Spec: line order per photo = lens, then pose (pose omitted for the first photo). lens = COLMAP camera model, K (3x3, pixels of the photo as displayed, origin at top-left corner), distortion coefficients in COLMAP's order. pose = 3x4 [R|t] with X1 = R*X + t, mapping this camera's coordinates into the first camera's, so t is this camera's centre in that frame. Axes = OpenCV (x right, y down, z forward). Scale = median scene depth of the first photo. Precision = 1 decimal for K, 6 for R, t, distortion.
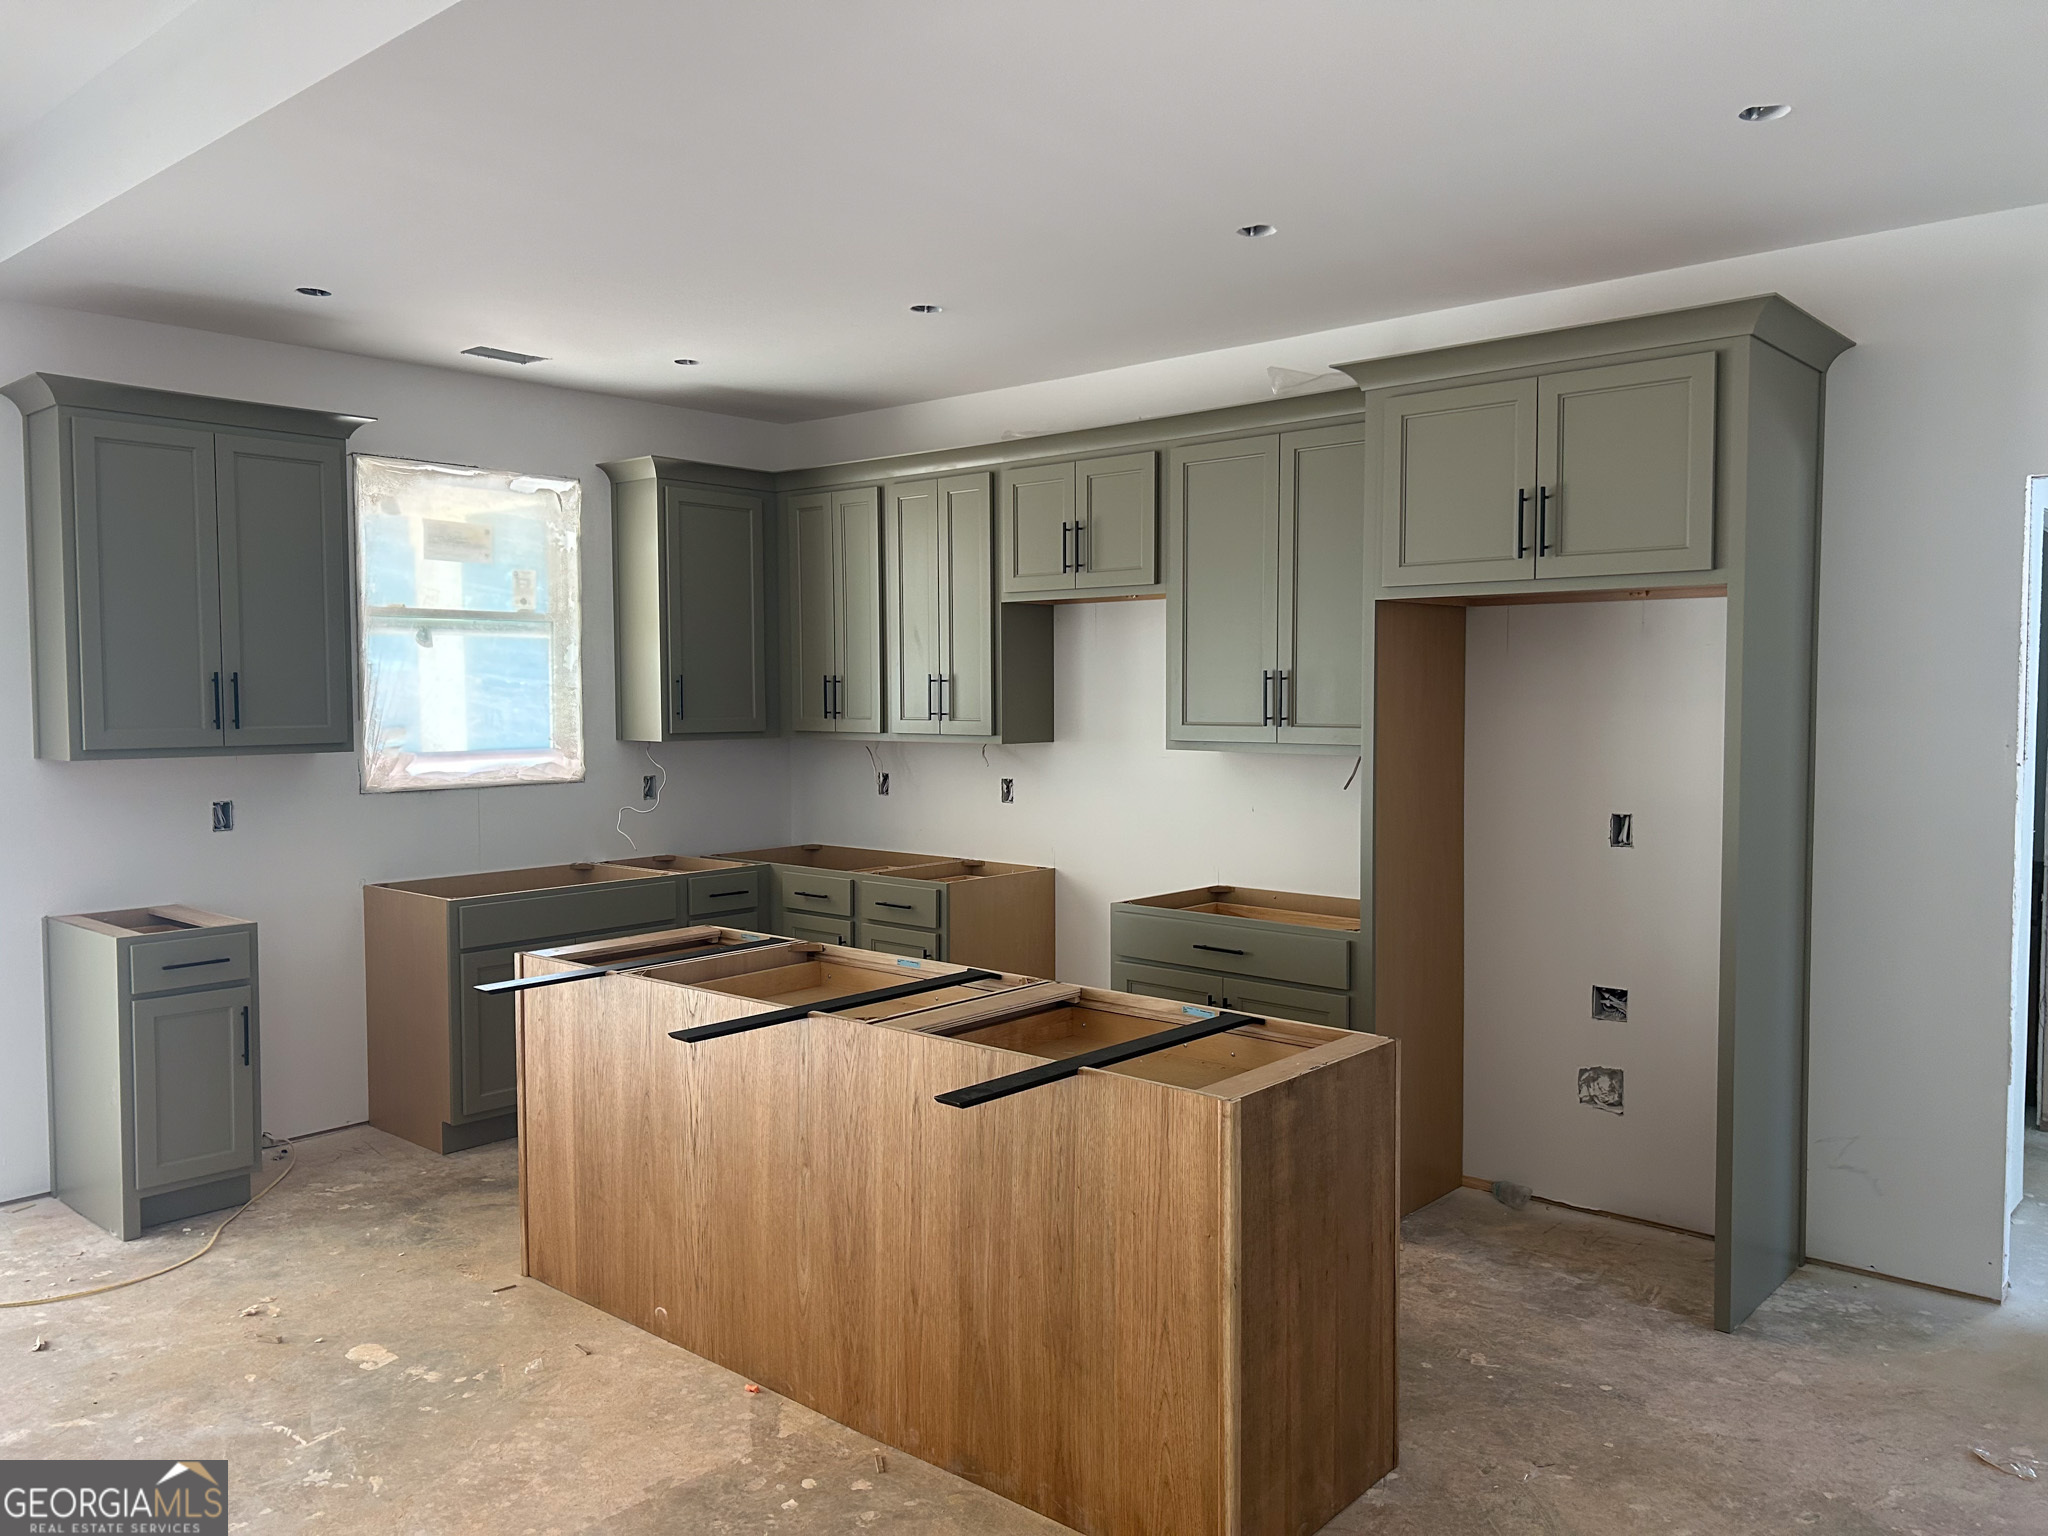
lens RADIAL K [[1544.3, 0, 1024.0], [0, 1544.3, 768.0], [0, 0, 1]] dist [0.040350, -0.033145]
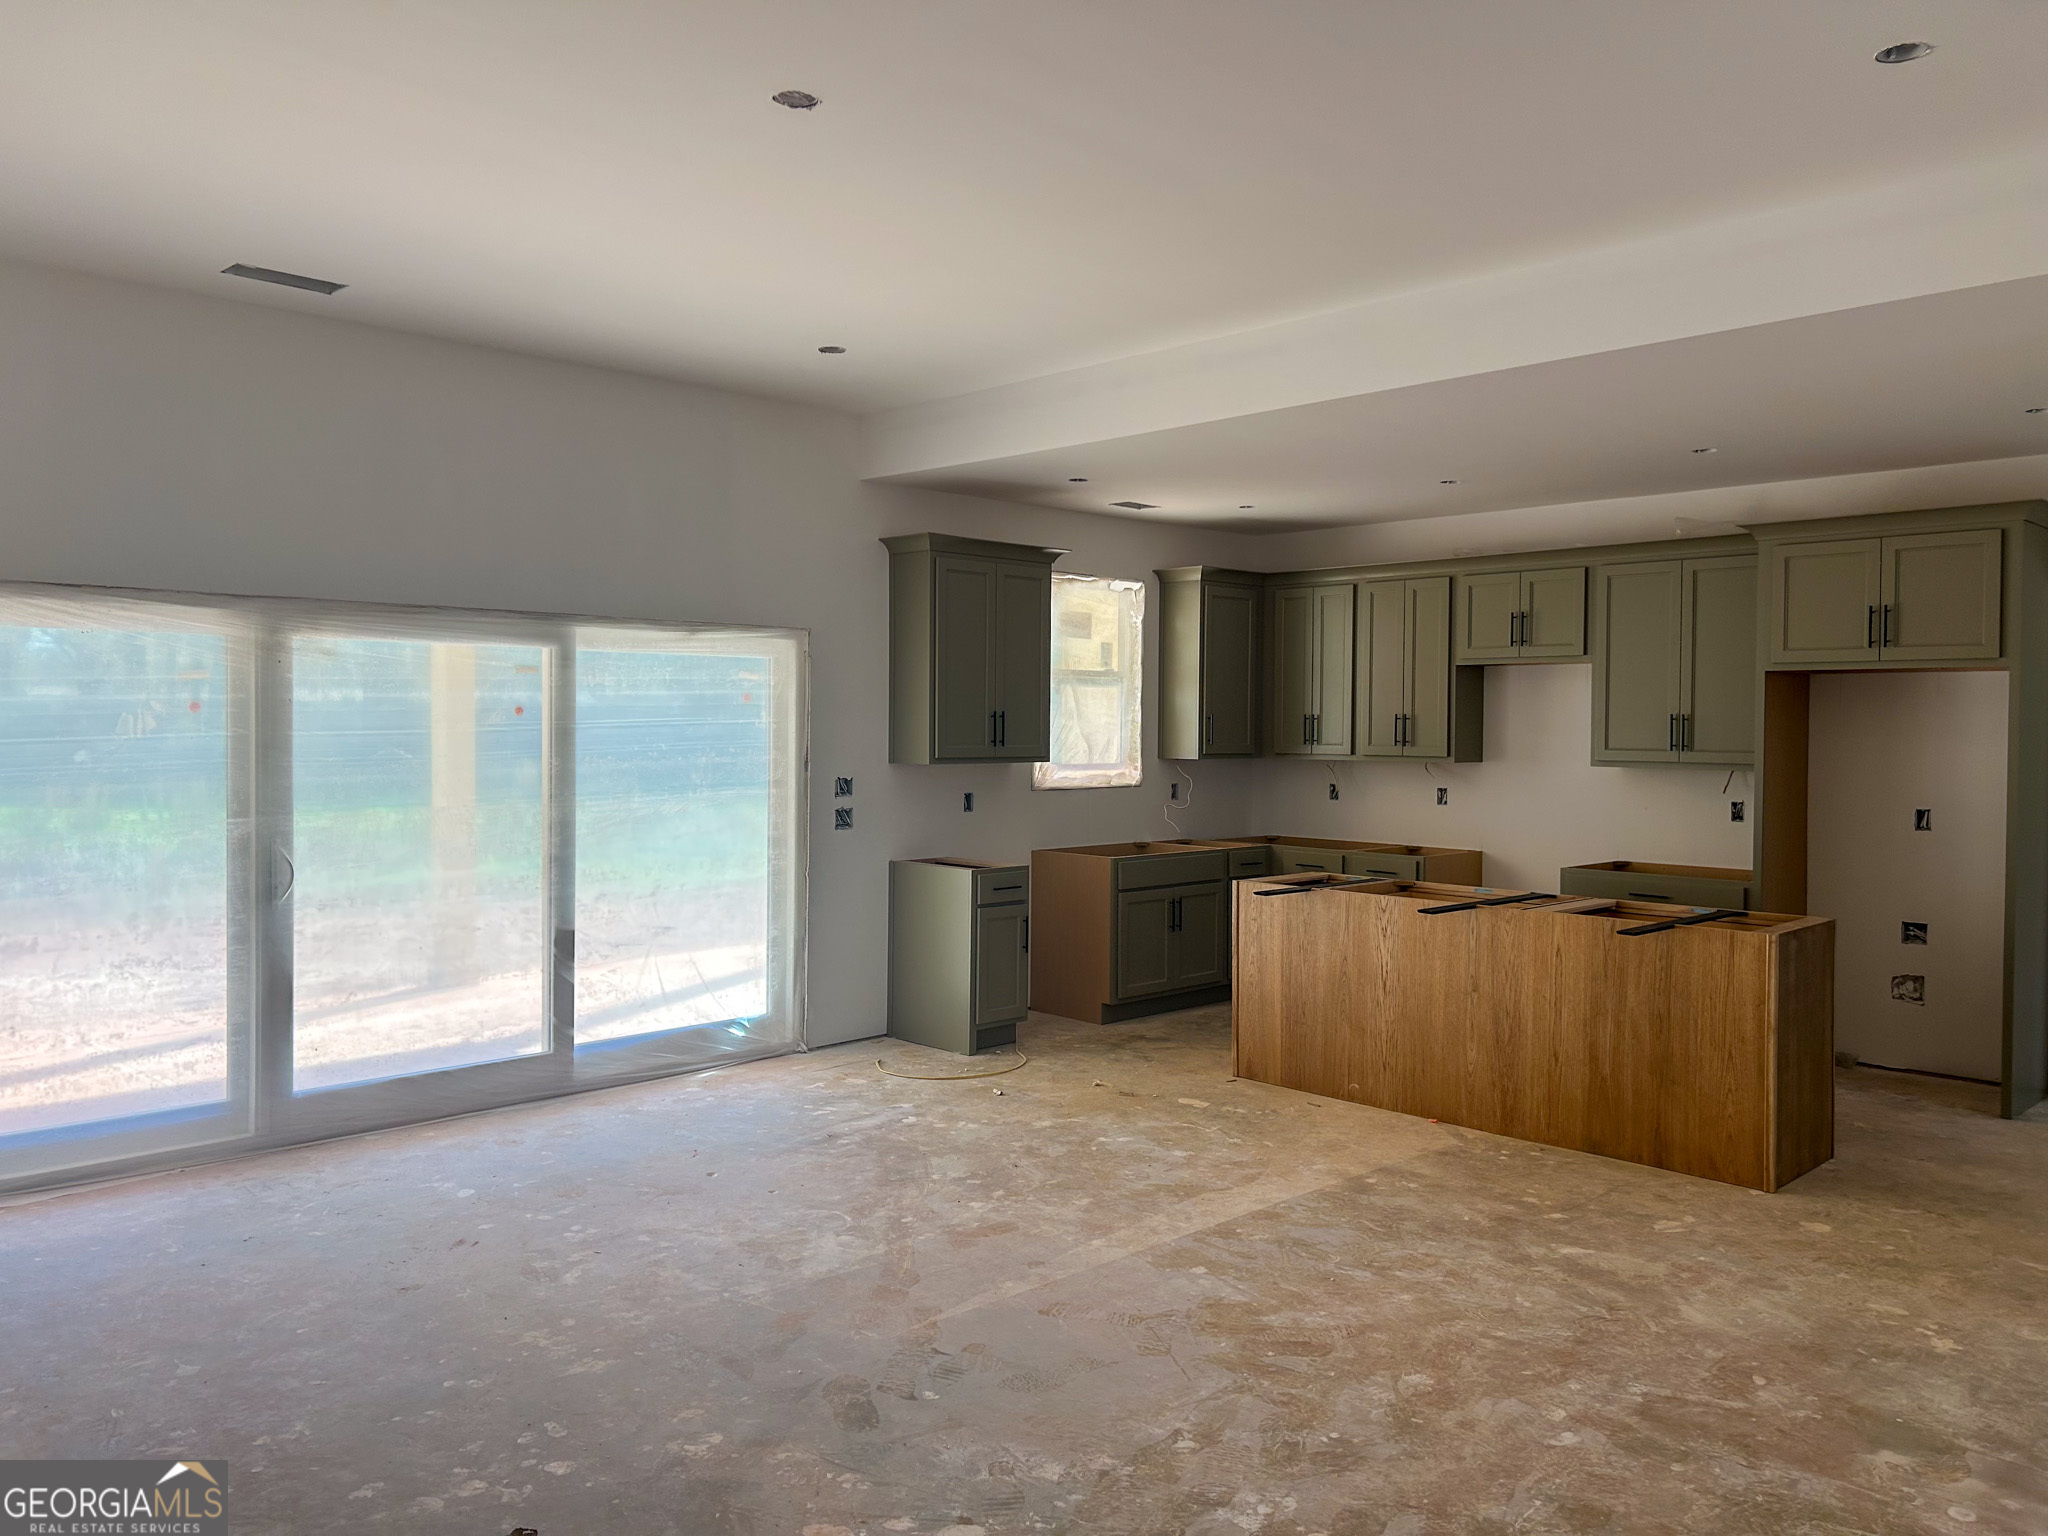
lens RADIAL K [[1532.0, 0, 993.6], [0, 1532.0, 748.3], [0, 0, 1]] dist [0.003724, -0.009204]
pose [[0.995390, 0.009528, -0.095441, -0.418445], [-0.012908, 0.999309, -0.034866, 0.036781], [0.095042, 0.035937, 0.994824, -0.650075]]
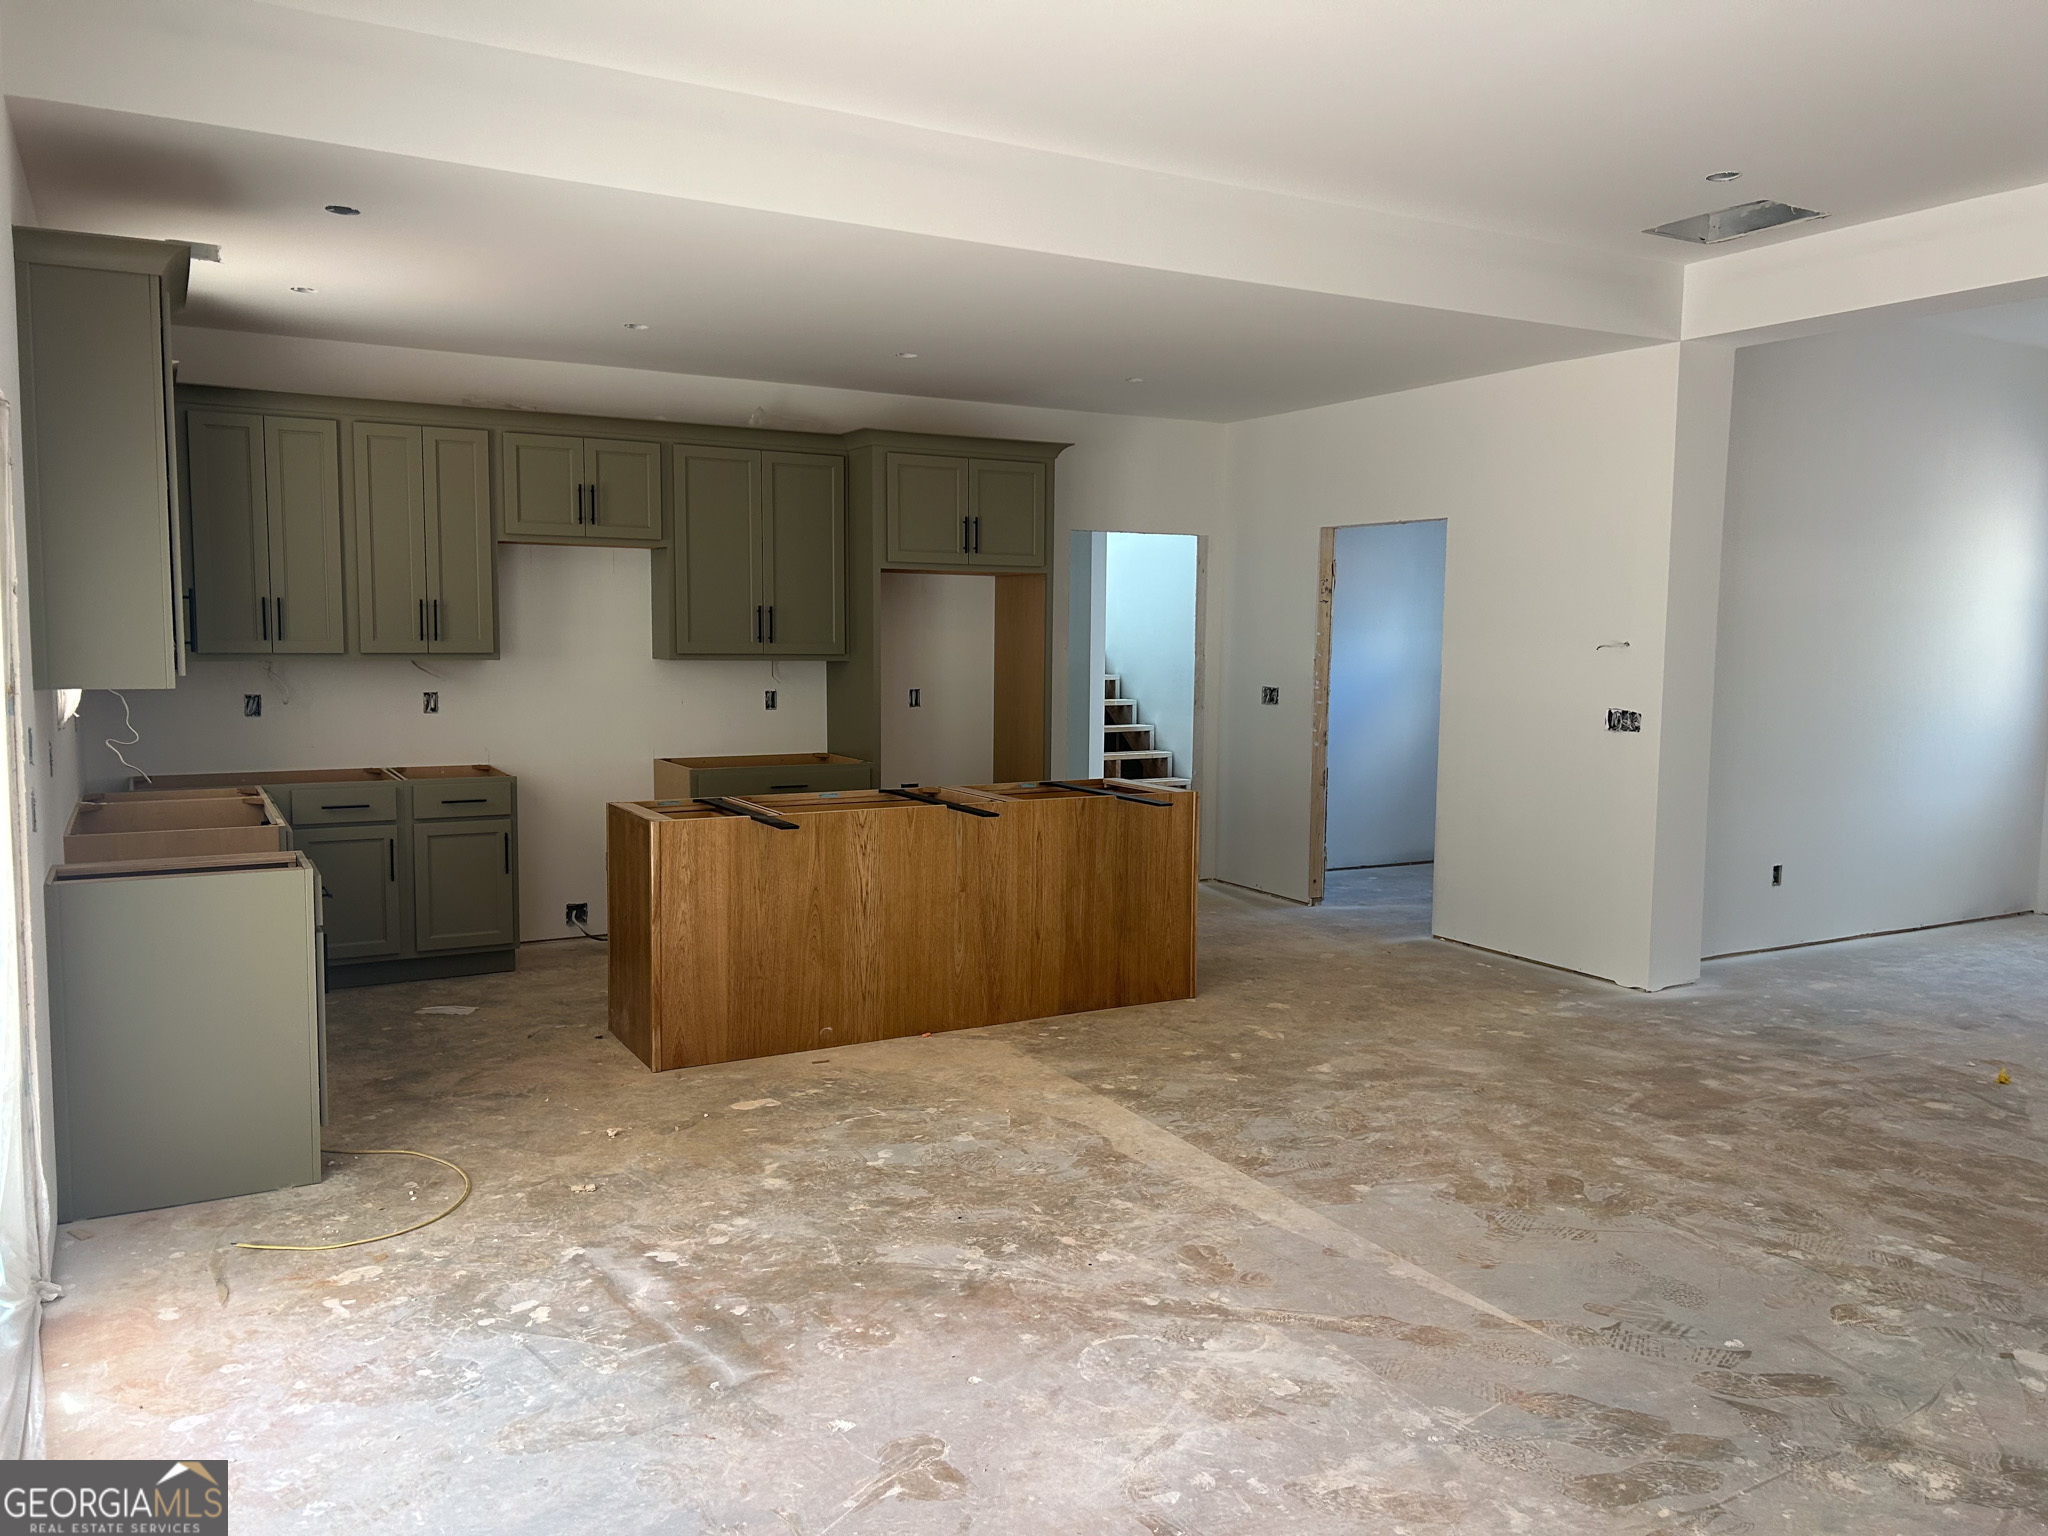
lens RADIAL K [[1570.5, 0, 1023.0], [0, 1570.5, 719.1], [0, 0, 1]] dist [0.040206, -0.036273]
pose [[0.341564, -0.061422, 0.937849, -1.413481], [0.041643, 0.997871, 0.050187, -0.019760], [-0.938936, 0.021913, 0.343394, 0.253342]]
